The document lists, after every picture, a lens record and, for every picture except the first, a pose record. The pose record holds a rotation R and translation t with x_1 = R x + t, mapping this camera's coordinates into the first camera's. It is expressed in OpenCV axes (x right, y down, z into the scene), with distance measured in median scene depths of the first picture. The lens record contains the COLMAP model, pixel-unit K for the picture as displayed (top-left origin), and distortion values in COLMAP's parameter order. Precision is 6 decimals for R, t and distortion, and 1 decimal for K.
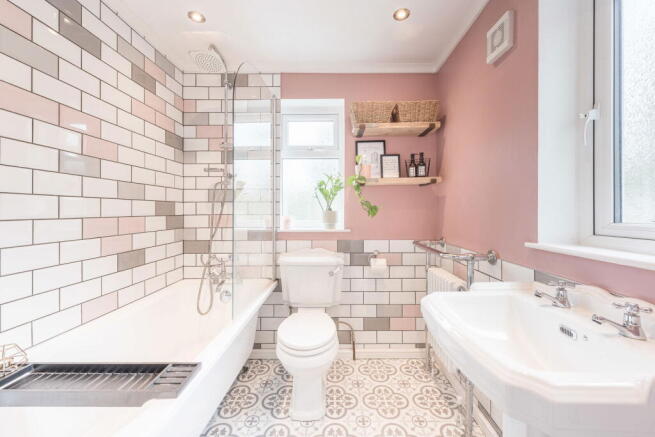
lens RADIAL K [[258.8, 0, 328.4], [0, 258.8, 213.6], [0, 0, 1]] dist [0.002943, -0.000753]
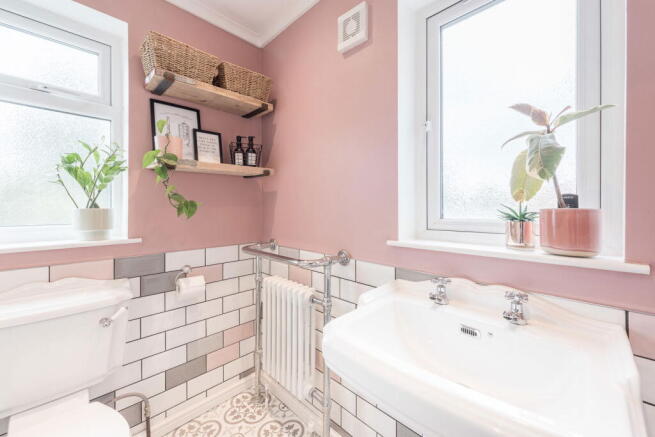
lens RADIAL K [[258.8, 0, 326.9], [0, 258.8, 208.4], [0, 0, 1]] dist [0.002943, -0.000753]
pose [[0.688220, -0.000667, 0.725502, -0.064592], [0.006960, 0.999960, -0.005682, -0.004135], [-0.725469, 0.008960, 0.688197, 0.273253]]
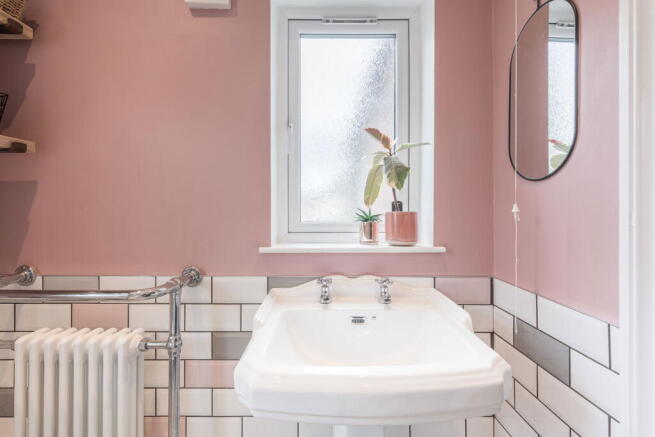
lens RADIAL K [[271.8, 0, 326.2], [0, 271.8, 209.5], [0, 0, 1]] dist [-0.006567, -0.000488]
pose [[-0.041347, -0.000951, 0.999144, -0.093045], [0.008312, 0.999965, 0.001296, -0.009987], [-0.999110, 0.008358, -0.041338, 0.455982]]
